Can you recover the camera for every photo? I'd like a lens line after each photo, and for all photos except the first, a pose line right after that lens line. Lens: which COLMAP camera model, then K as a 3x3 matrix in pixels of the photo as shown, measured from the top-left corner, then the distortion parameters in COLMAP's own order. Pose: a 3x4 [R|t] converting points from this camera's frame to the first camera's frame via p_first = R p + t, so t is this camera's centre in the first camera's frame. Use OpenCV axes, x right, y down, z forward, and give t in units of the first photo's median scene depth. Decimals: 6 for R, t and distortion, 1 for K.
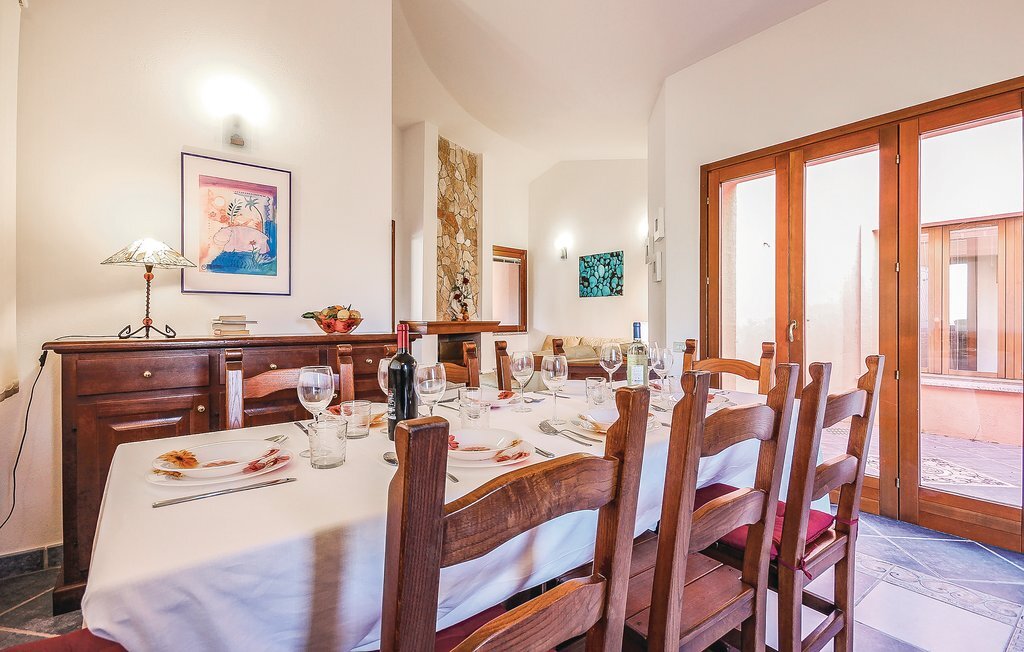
lens RADIAL K [[478.2, 0, 510.9], [0, 478.2, 321.8], [0, 0, 1]] dist [-0.000232, 0.000202]
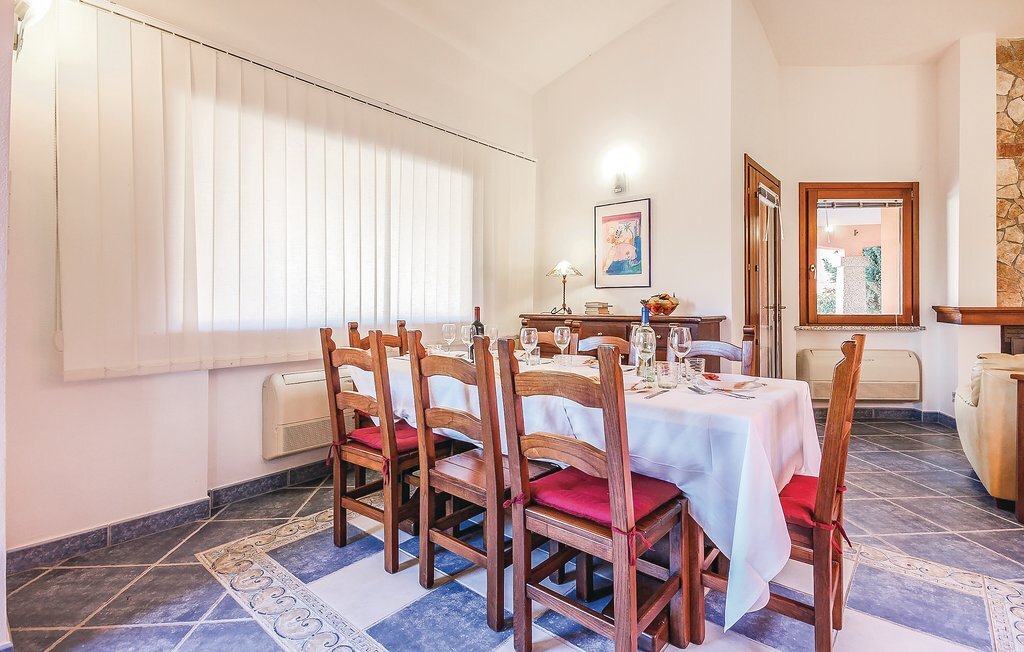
lens RADIAL K [[478.2, 0, 496.2], [0, 478.2, 304.5], [0, 0, 1]] dist [-0.000232, 0.000202]
pose [[0.188393, -0.006152, -0.982074, 0.364155], [-0.004094, 0.999967, -0.007050, 0.003417], [0.982085, 0.005349, 0.188361, 0.132223]]
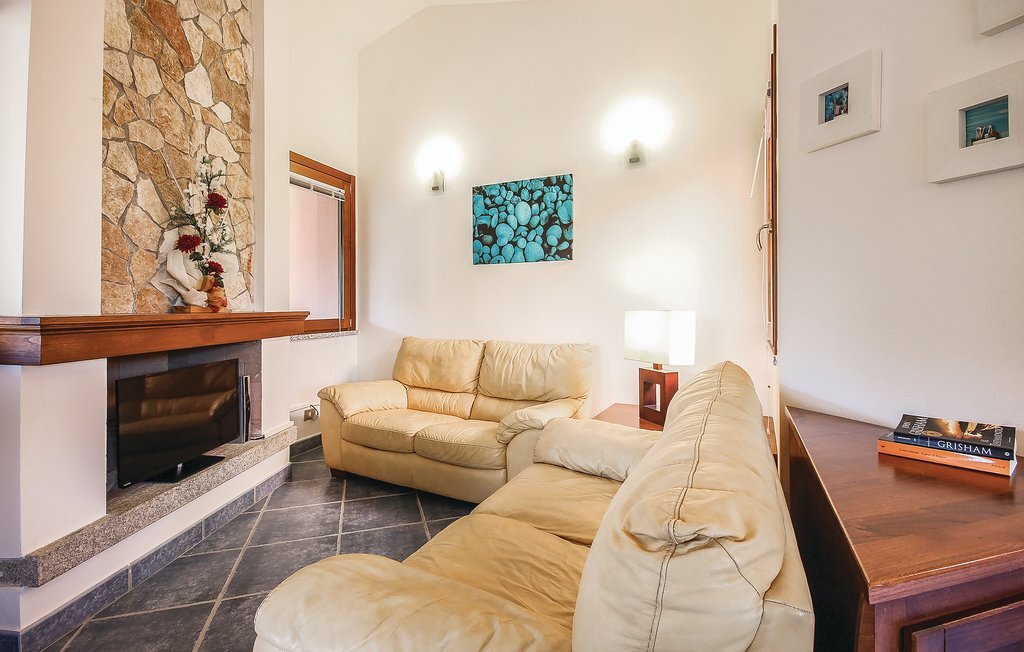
lens RADIAL K [[478.2, 0, 521.2], [0, 478.2, 307.9], [0, 0, 1]] dist [-0.000232, 0.000202]
pose [[0.896426, -0.005809, 0.443155, -0.046865], [0.006806, 0.999977, -0.000661, -0.002973], [-0.443141, 0.003608, 0.896445, 0.558837]]
